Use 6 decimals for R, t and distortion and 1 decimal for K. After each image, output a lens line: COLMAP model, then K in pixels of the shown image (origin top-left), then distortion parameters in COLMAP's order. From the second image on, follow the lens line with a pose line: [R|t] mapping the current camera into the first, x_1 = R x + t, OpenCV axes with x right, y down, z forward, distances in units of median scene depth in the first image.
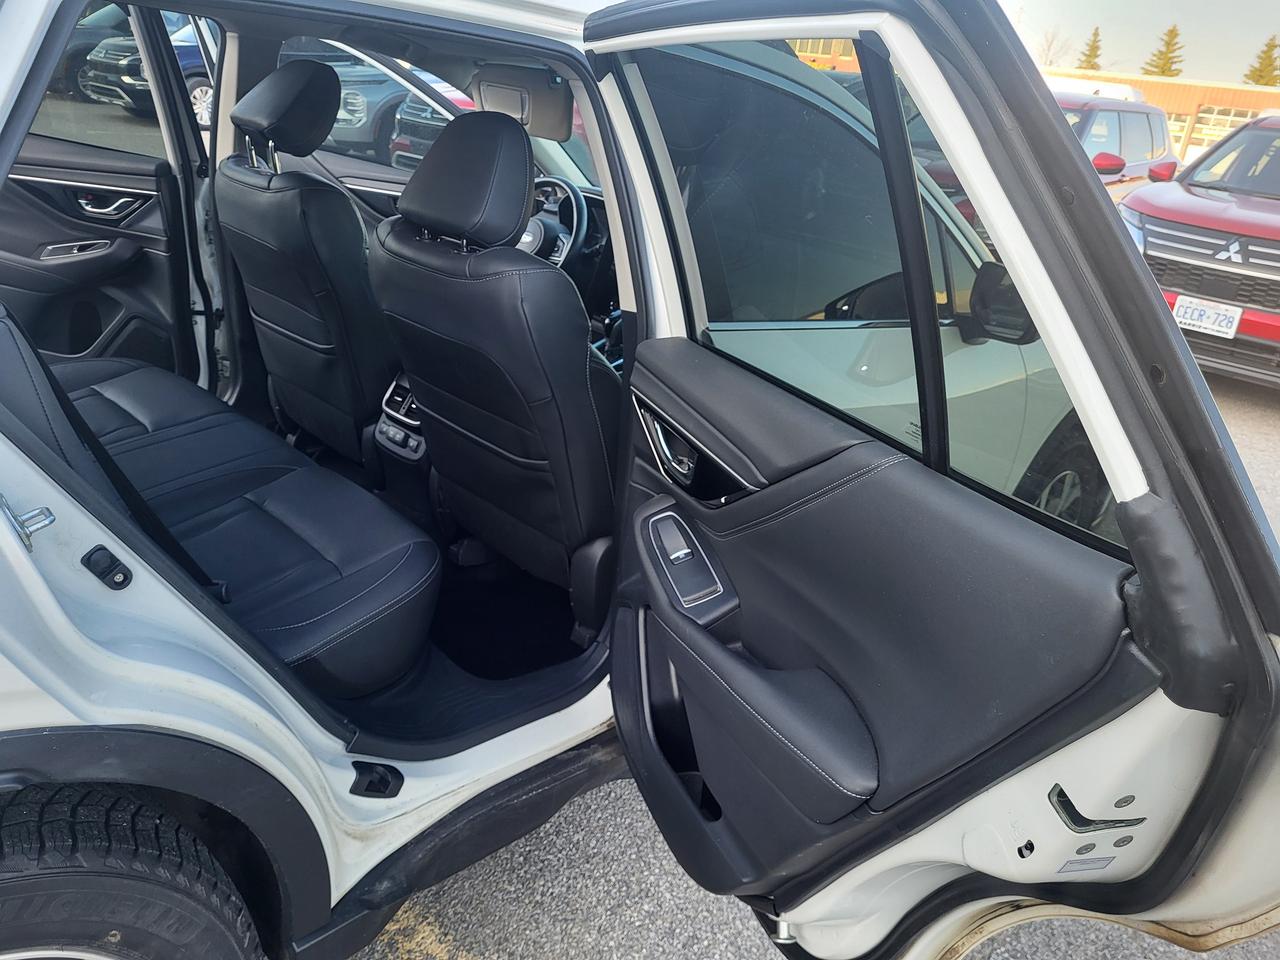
lens RADIAL K [[992.5, 0, 637.2], [0, 992.5, 476.6], [0, 0, 1]] dist [0.036854, -0.031766]
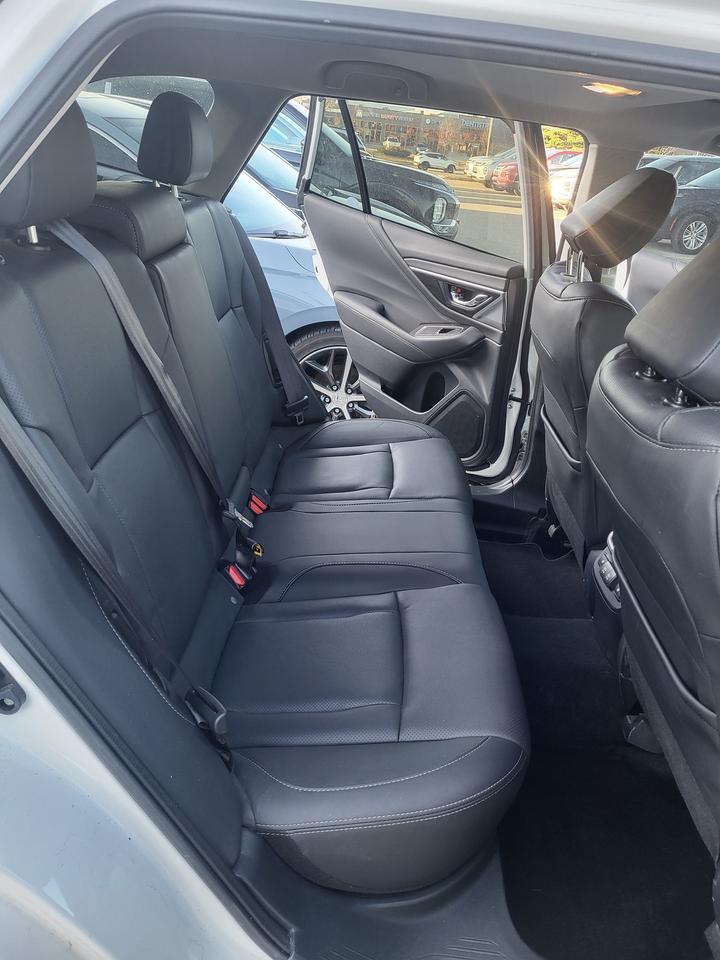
lens RADIAL K [[744.4, 0, 359.6], [0, 744.4, 471.9], [0, 0, 1]] dist [0.036854, -0.031766]
pose [[0.683949, 0.261355, -0.681108, 0.040426], [-0.299461, 0.951922, 0.064562, -0.101592], [0.665235, 0.159808, 0.729331, 0.327597]]
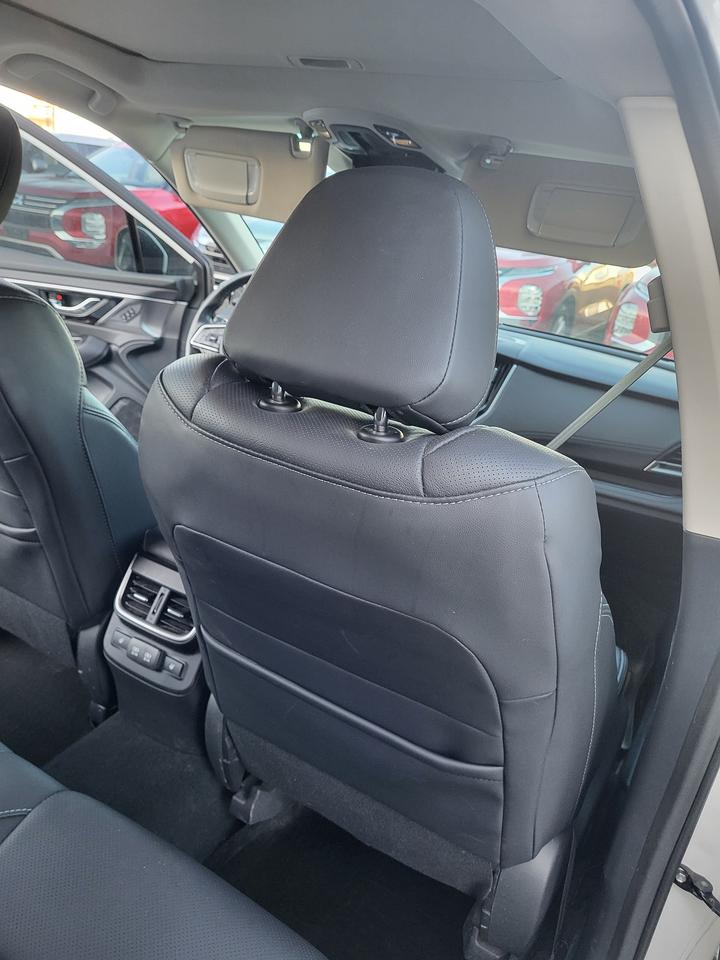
lens RADIAL K [[744.4, 0, 366.6], [0, 744.4, 483.2], [0, 0, 1]] dist [0.036854, -0.031766]
pose [[0.970847, -0.074184, 0.227933, -0.195366], [0.072900, 0.997240, 0.014059, -0.148802], [-0.228347, 0.002967, 0.973575, 0.447224]]
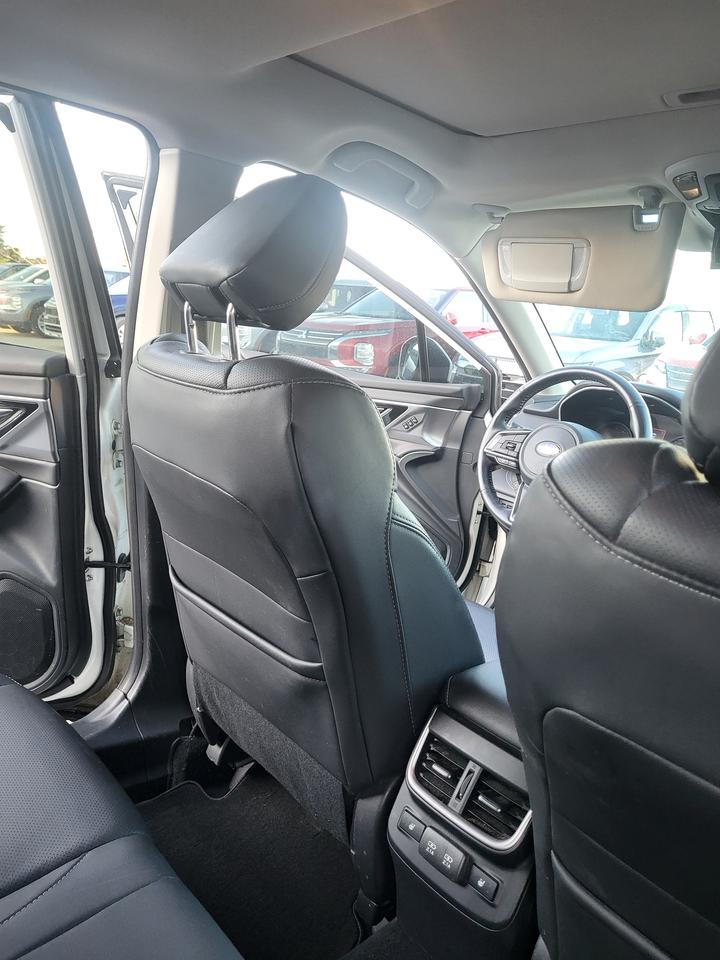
lens RADIAL K [[744.4, 0, 367.4], [0, 744.4, 465.1], [0, 0, 1]] dist [0.036854, -0.031766]
pose [[0.996541, -0.013149, -0.082054, -0.238277], [-0.001771, 0.983817, -0.179169, -0.160698], [0.083081, 0.178695, 0.980391, 0.569285]]
